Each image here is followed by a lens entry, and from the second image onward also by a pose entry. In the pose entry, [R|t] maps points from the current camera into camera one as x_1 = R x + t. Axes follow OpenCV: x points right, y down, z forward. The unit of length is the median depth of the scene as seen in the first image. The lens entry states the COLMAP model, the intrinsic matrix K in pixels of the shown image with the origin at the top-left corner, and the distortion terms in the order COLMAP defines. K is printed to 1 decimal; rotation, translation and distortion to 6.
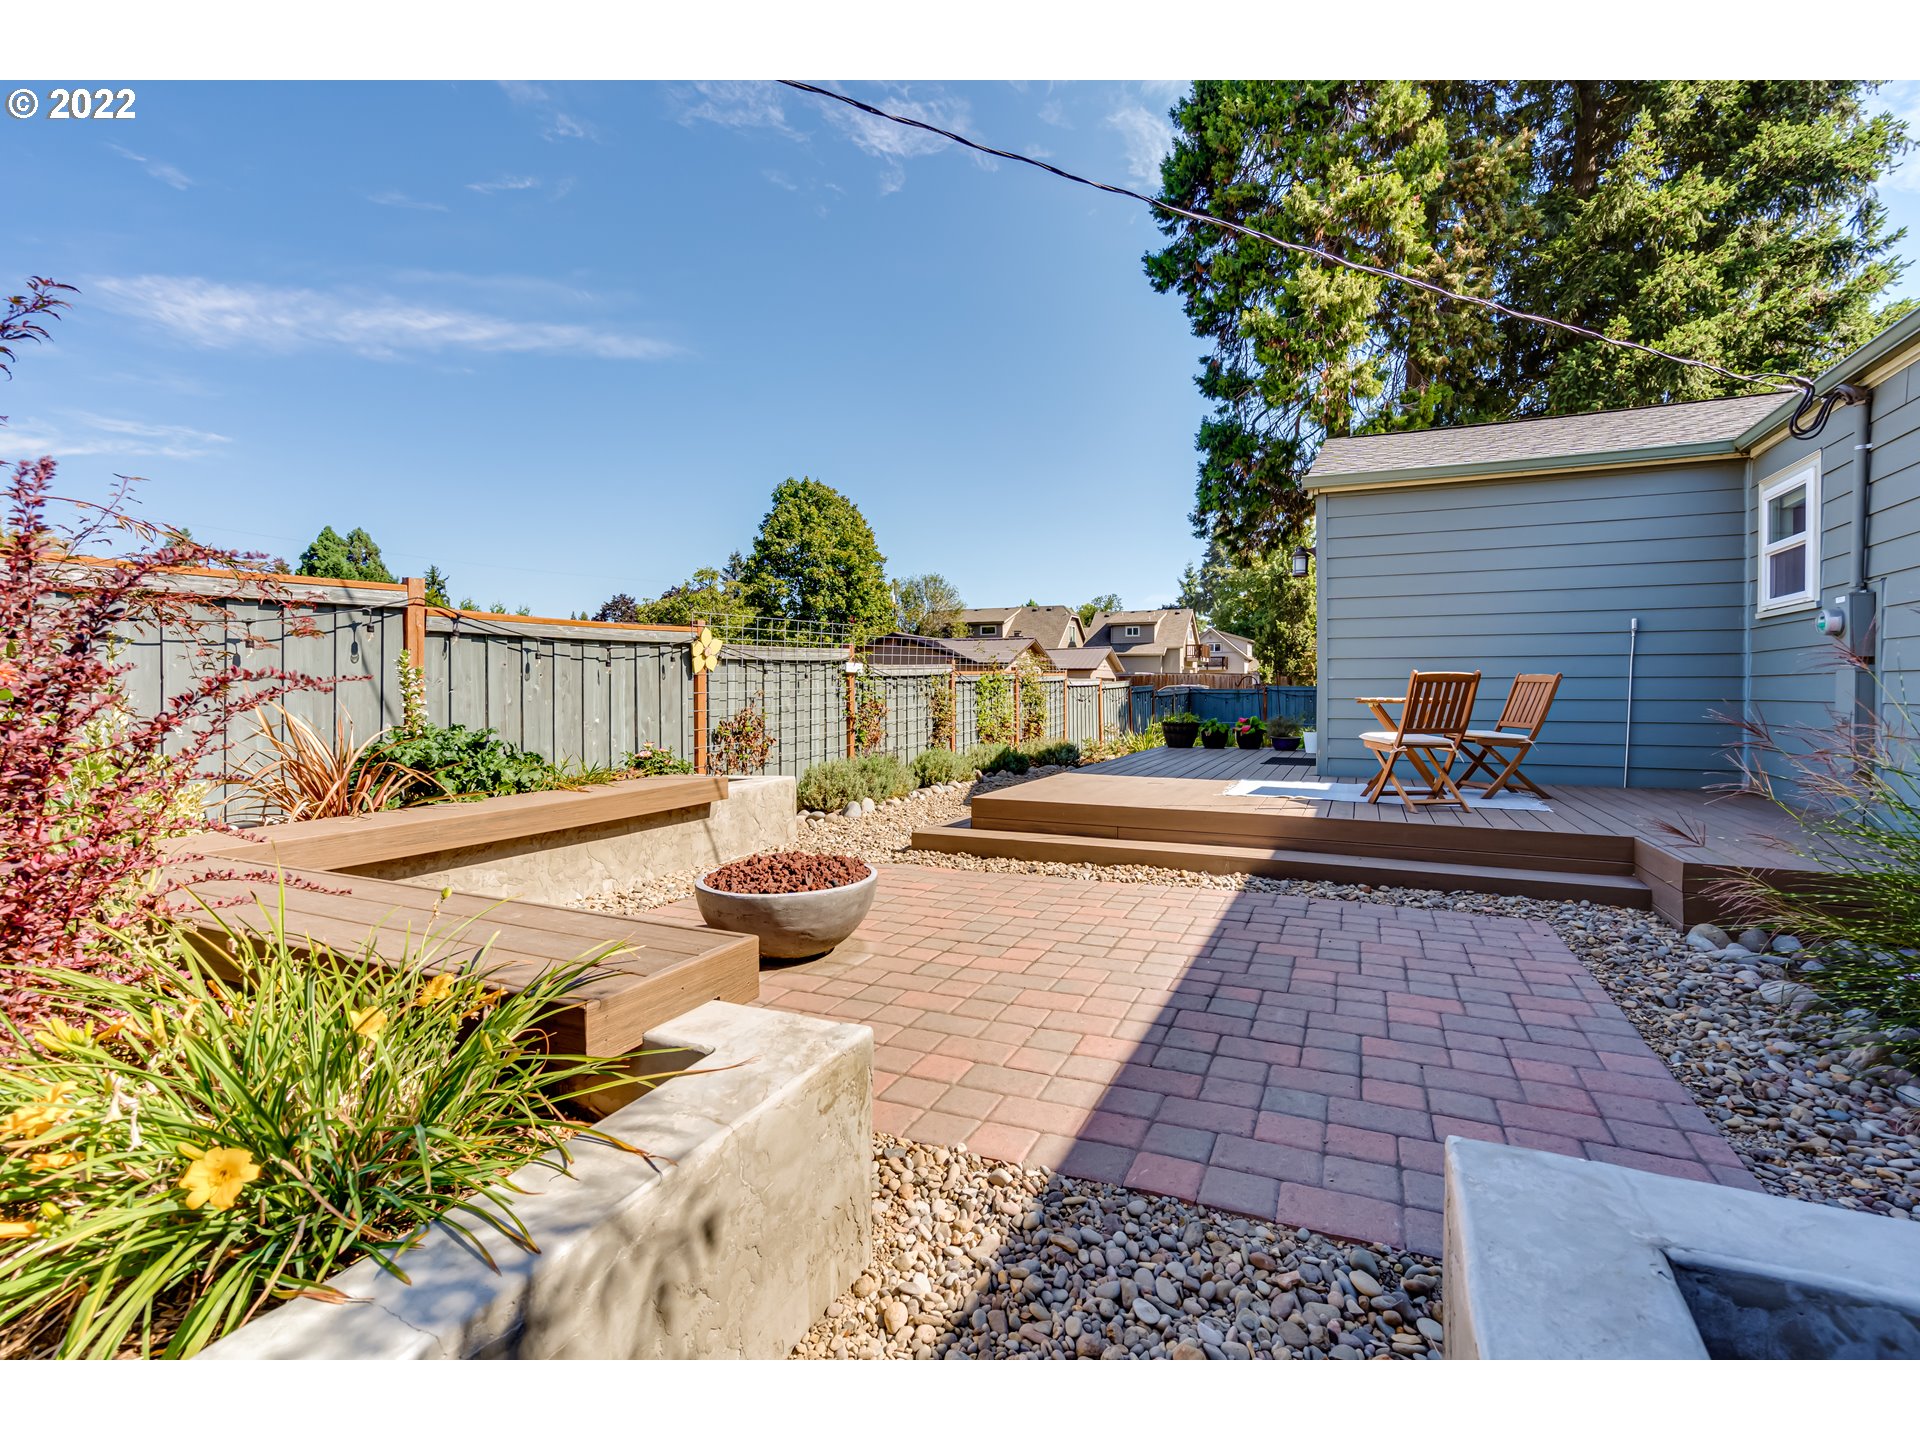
lens RADIAL K [[927.8, 0, 978.3], [0, 927.8, 727.7], [0, 0, 1]] dist [-0.010932, 0.004359]
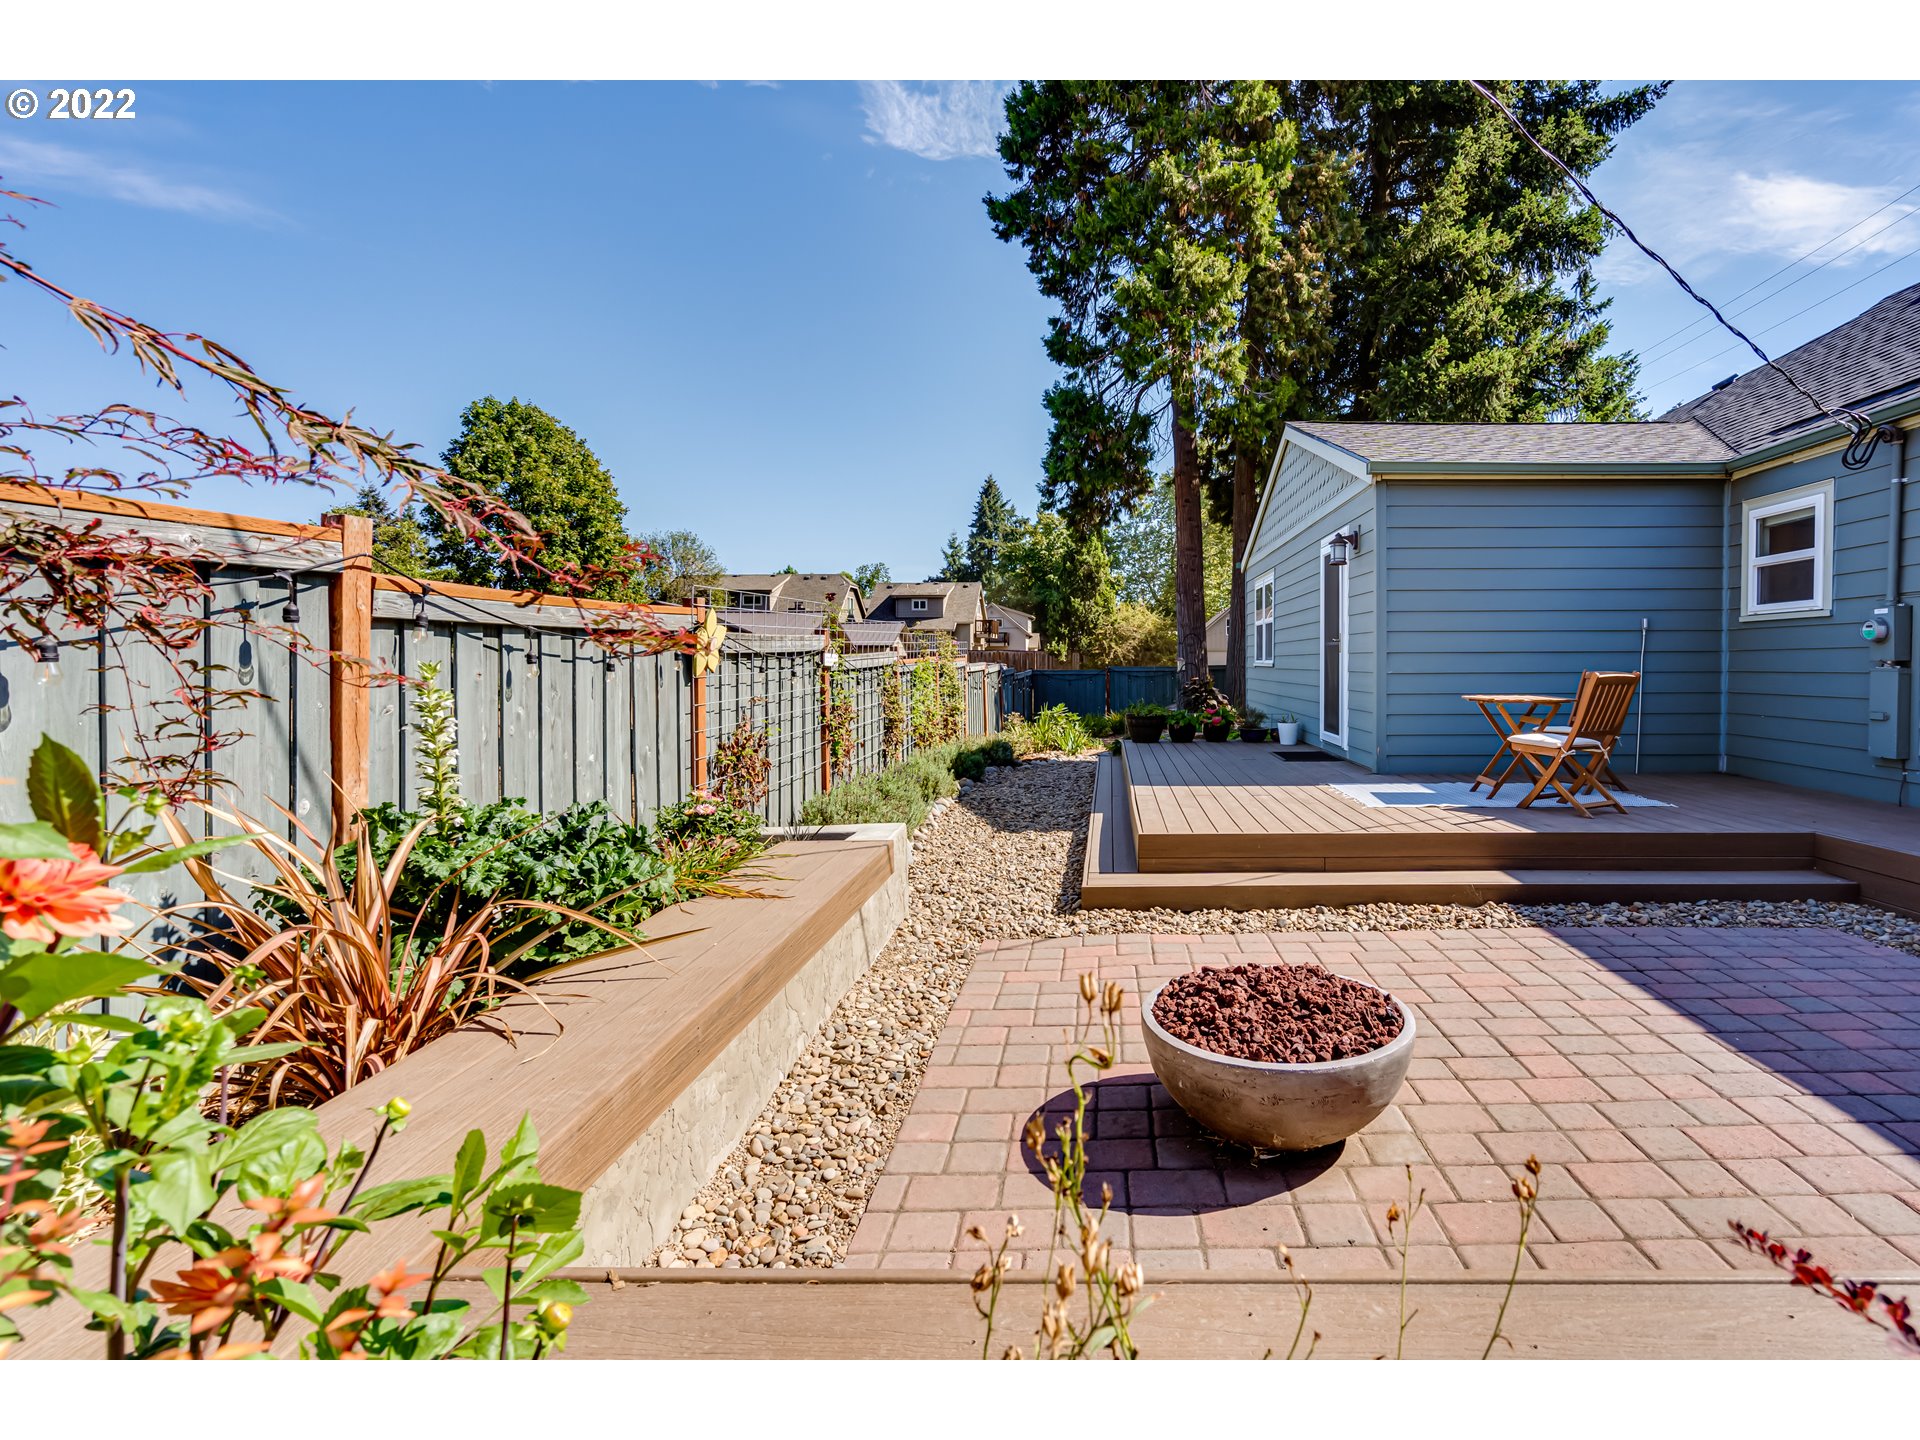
lens RADIAL K [[927.8, 0, 955.7], [0, 927.8, 702.6], [0, 0, 1]] dist [-0.010932, 0.004359]
pose [[0.903505, -0.027029, 0.427725, -0.296520], [0.021035, 0.999603, 0.018736, -0.033662], [-0.428062, -0.007931, 0.903715, 0.216016]]
